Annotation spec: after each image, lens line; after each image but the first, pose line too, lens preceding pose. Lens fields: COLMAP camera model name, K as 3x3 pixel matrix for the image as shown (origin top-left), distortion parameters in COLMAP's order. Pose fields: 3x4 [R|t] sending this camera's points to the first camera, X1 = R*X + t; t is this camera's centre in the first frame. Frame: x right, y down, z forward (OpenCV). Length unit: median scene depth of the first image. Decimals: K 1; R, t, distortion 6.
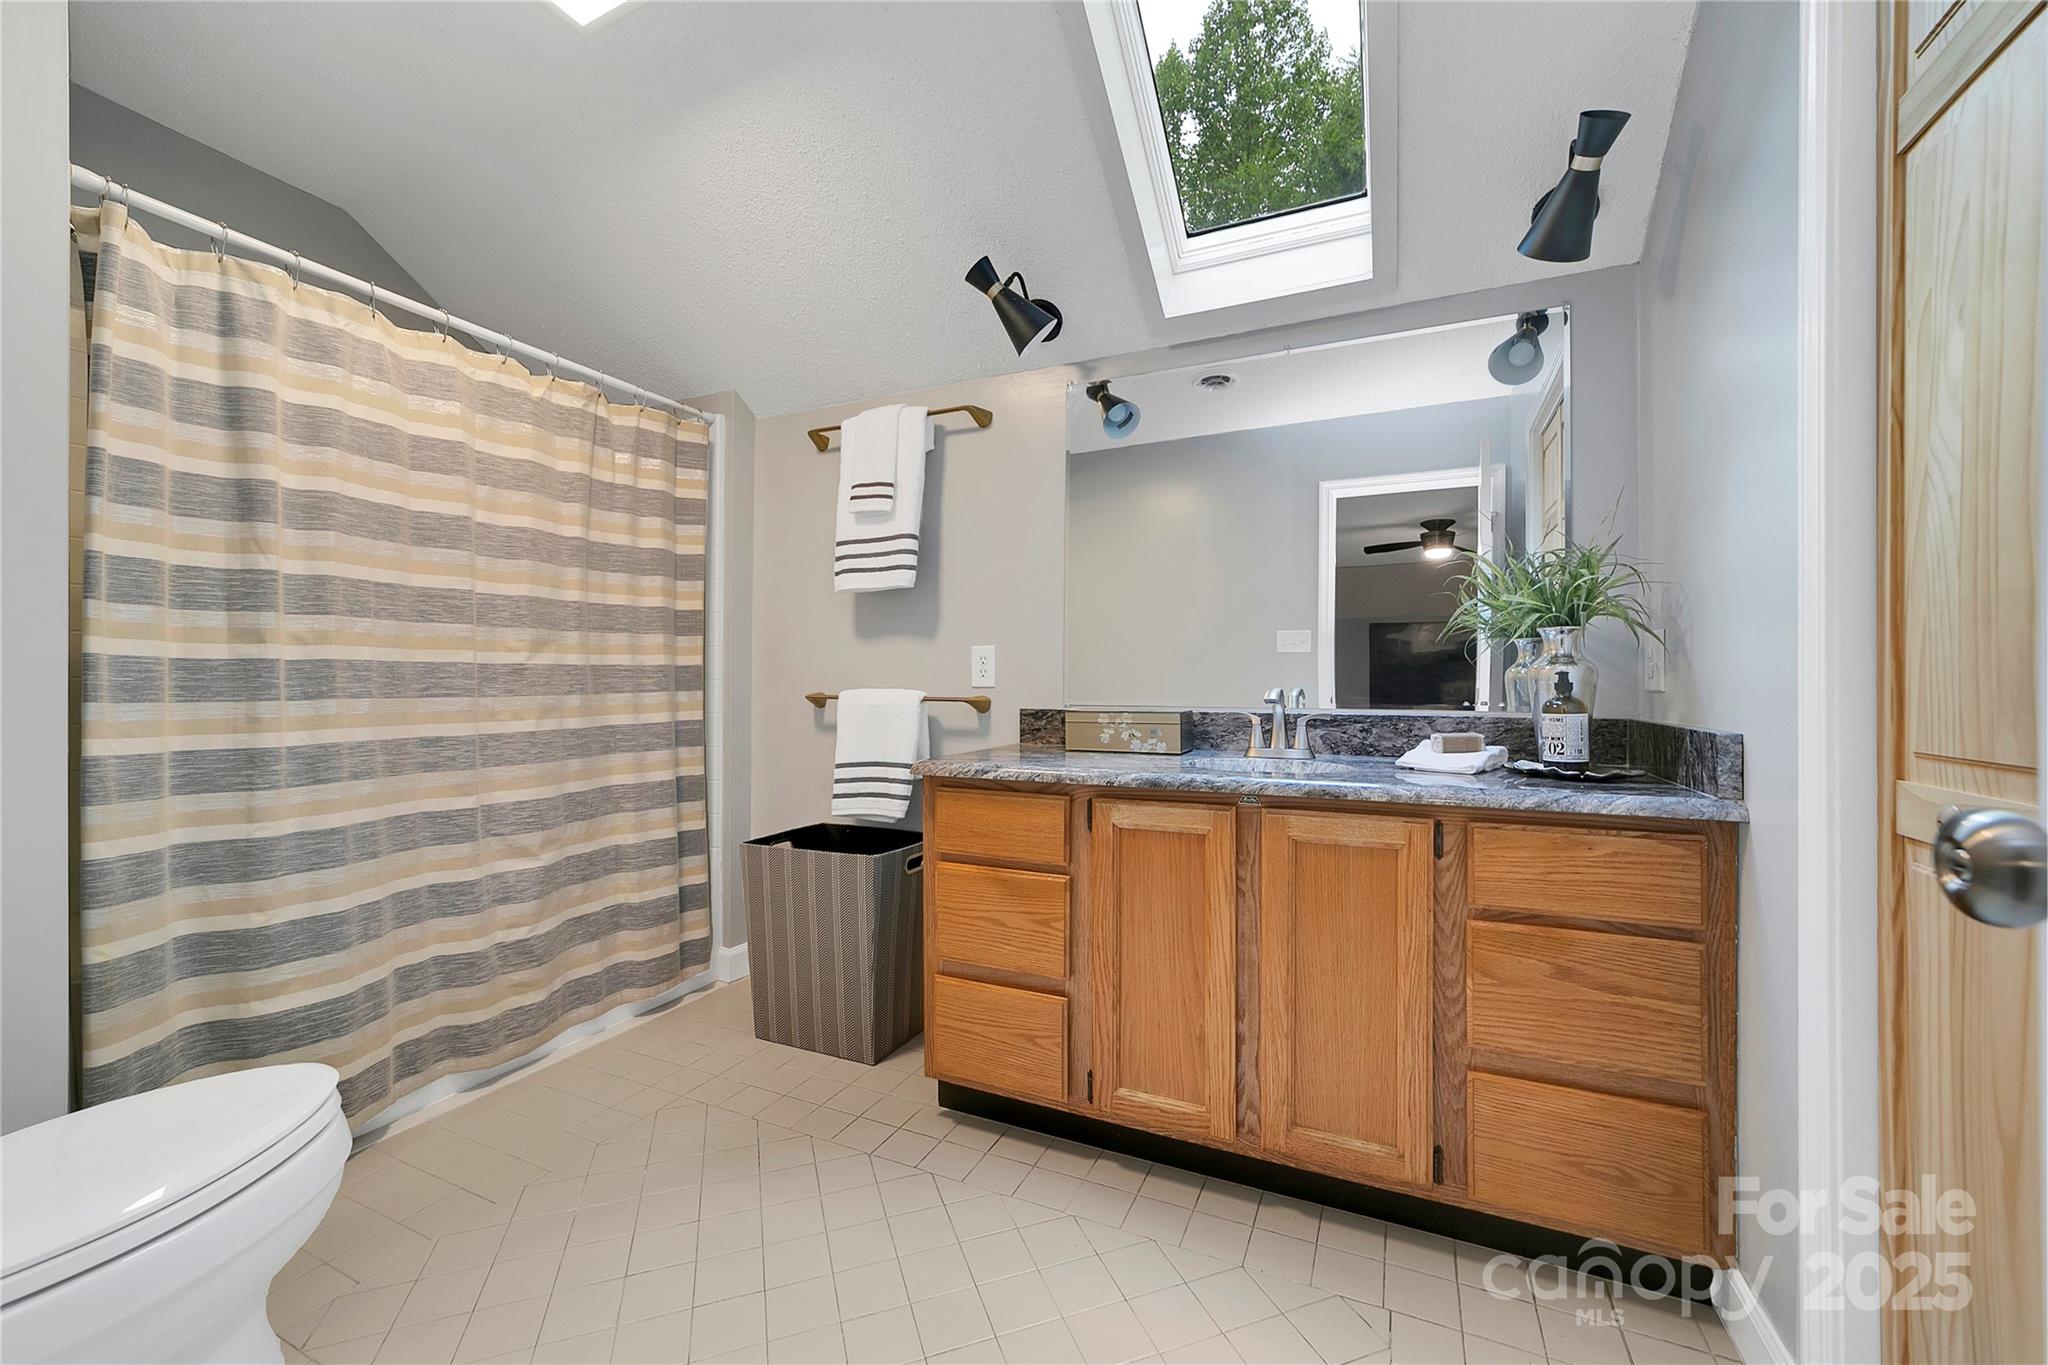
lens RADIAL K [[789.6, 0, 1030.1], [0, 789.6, 683.0], [0, 0, 1]] dist [-0.009800, 0.004656]
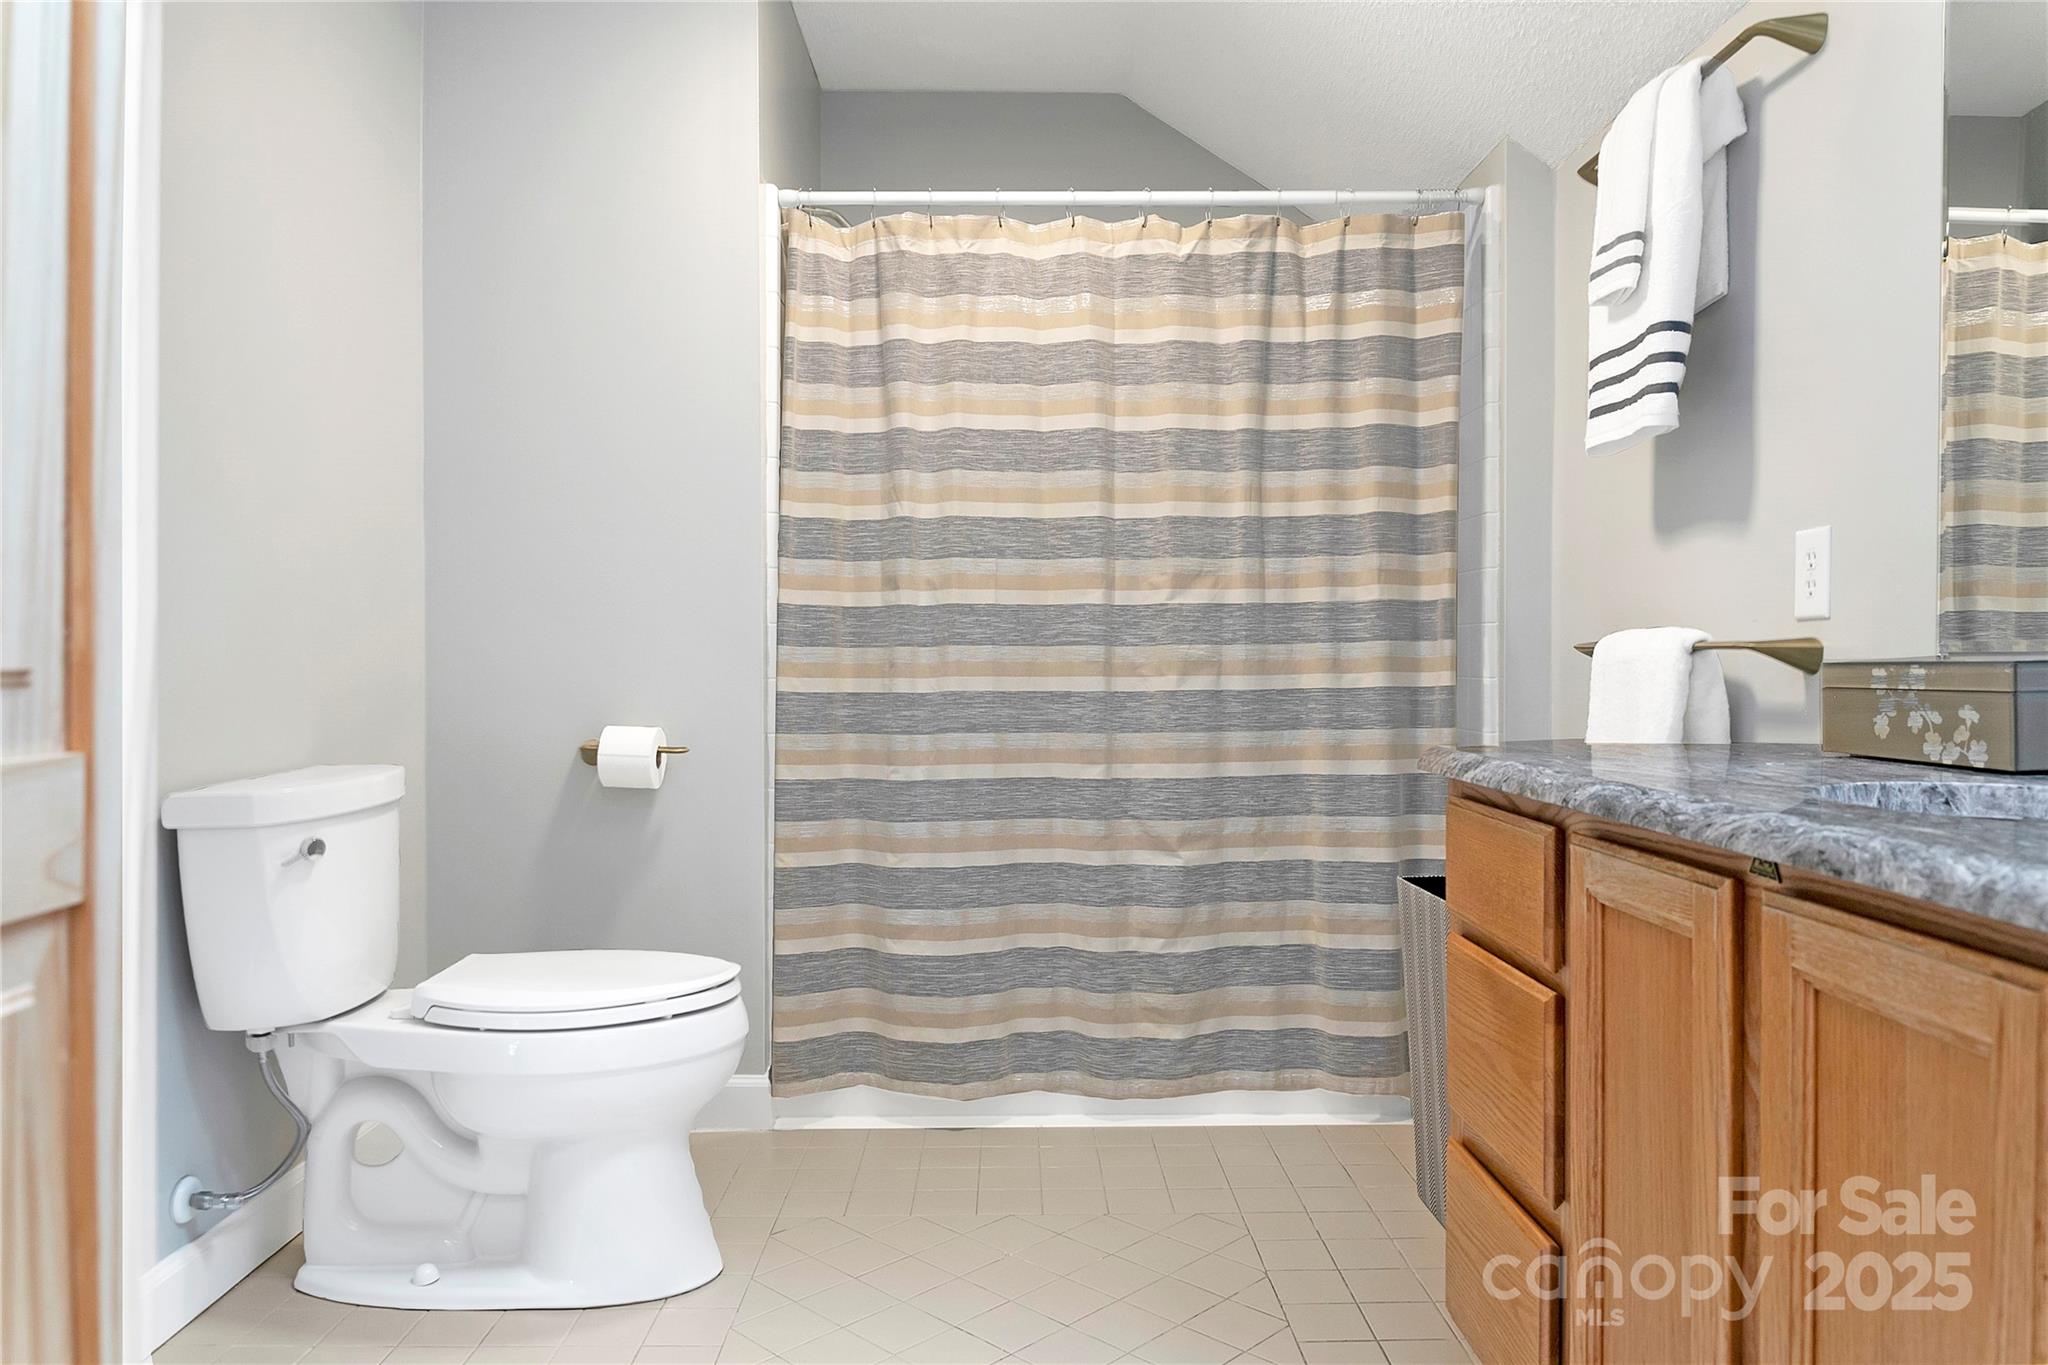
lens RADIAL K [[1403.4, 0, 1045.7], [0, 1403.4, 674.3], [0, 0, 1]] dist [-0.008967, 0.004581]
pose [[0.448084, 0.005729, -0.893973, 0.561018], [0.004364, 0.999954, 0.008595, 0.033787], [0.893981, -0.007752, 0.448038, 0.275021]]
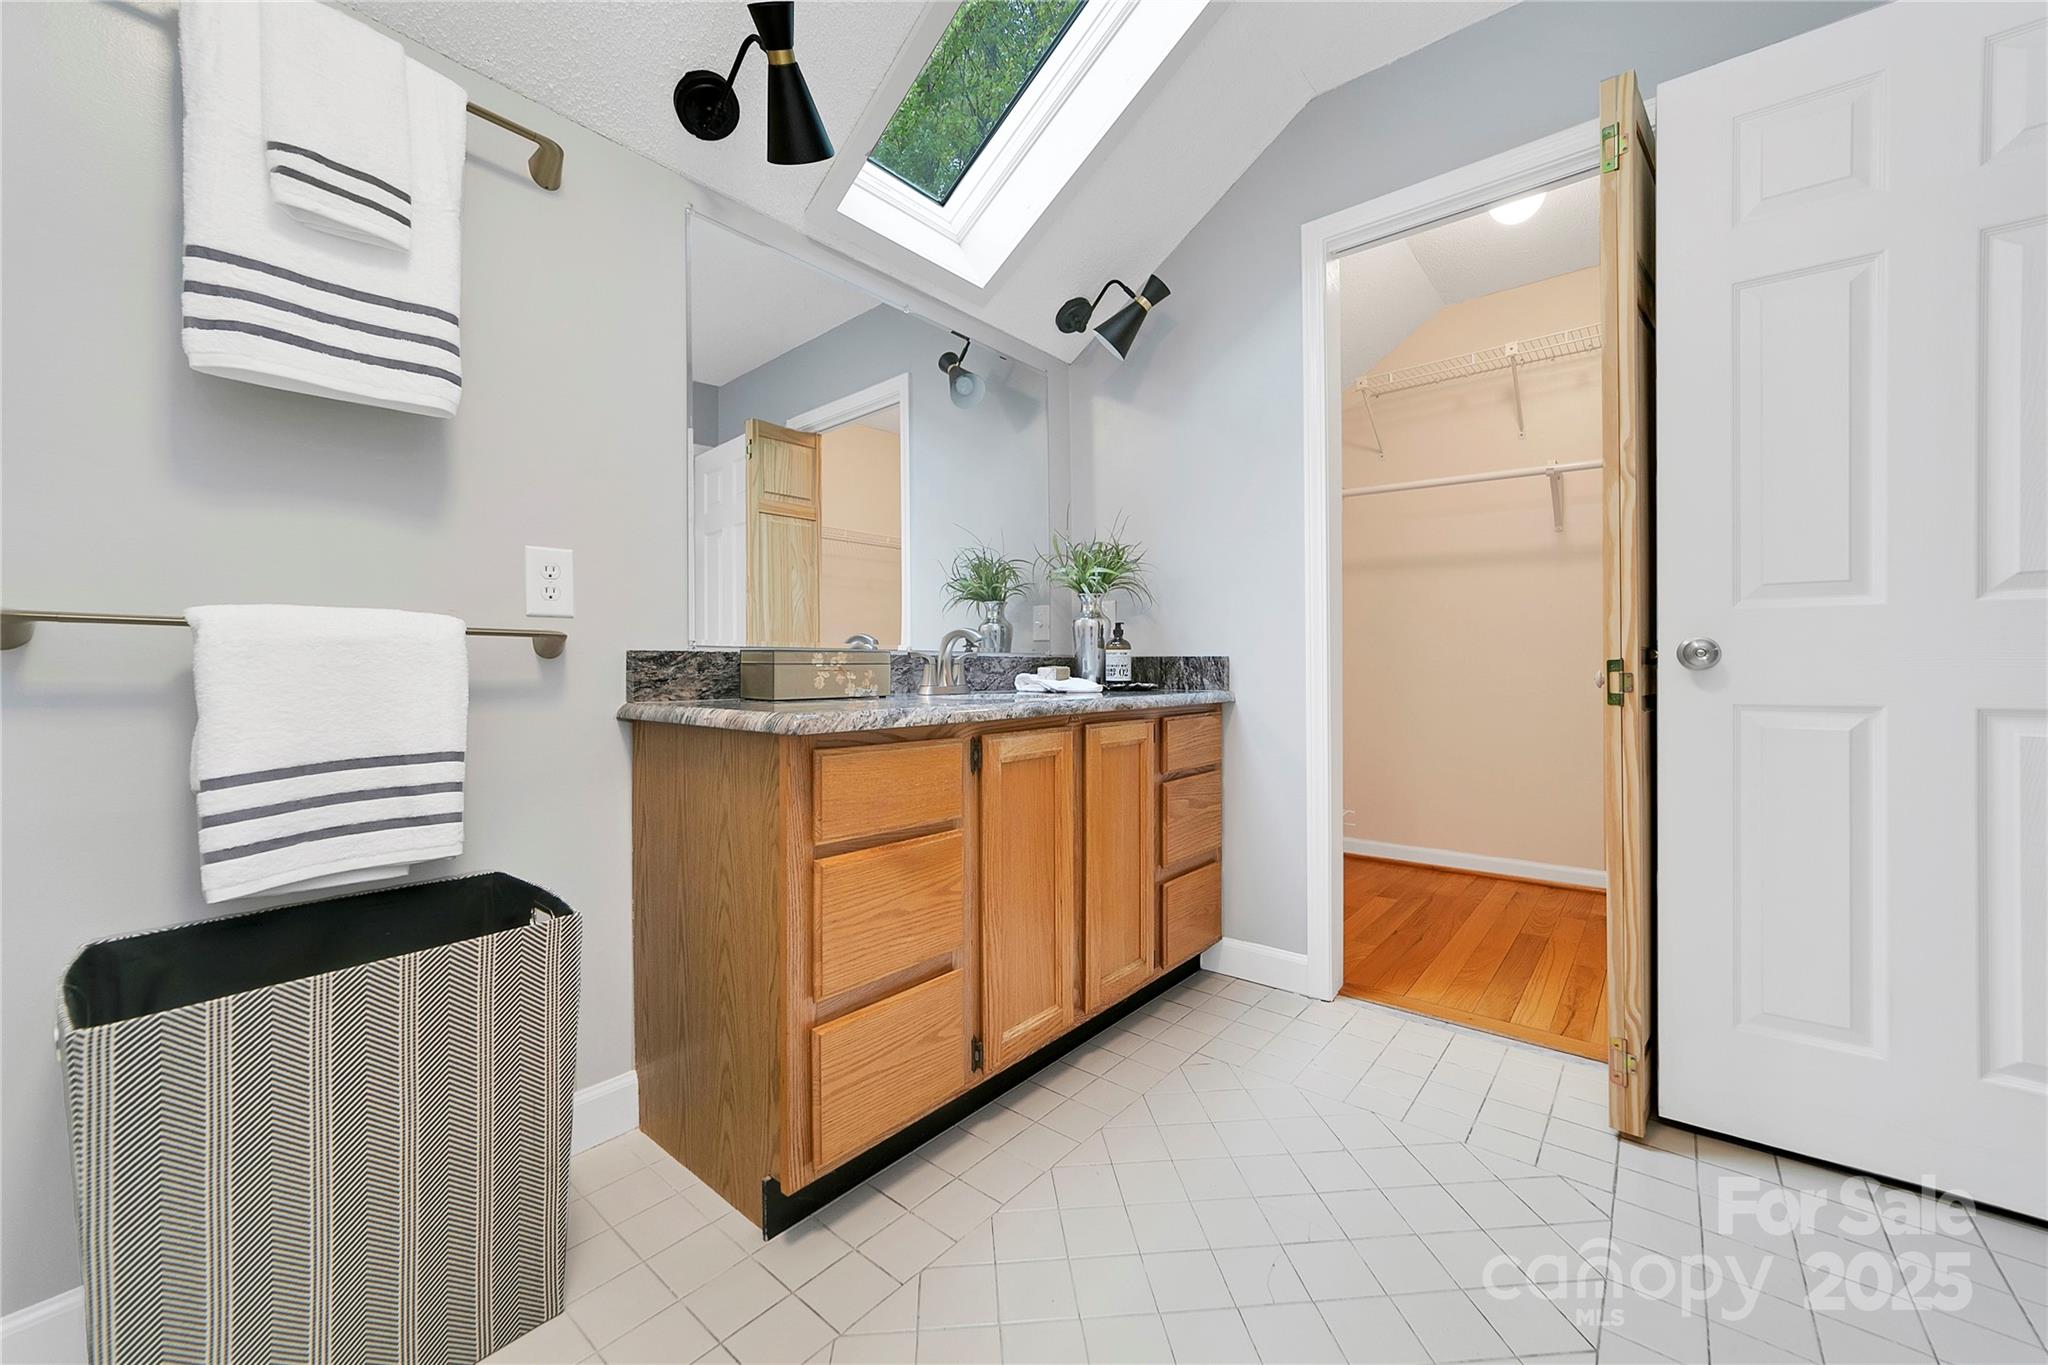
lens RADIAL K [[789.6, 0, 1014.7], [0, 789.6, 668.8], [0, 0, 1]] dist [-0.009800, 0.004656]
pose [[0.270146, -0.004821, 0.962807, -0.647117], [0.001494, 0.999988, 0.004588, 0.051956], [-0.962818, 0.000199, 0.270150, 0.583896]]
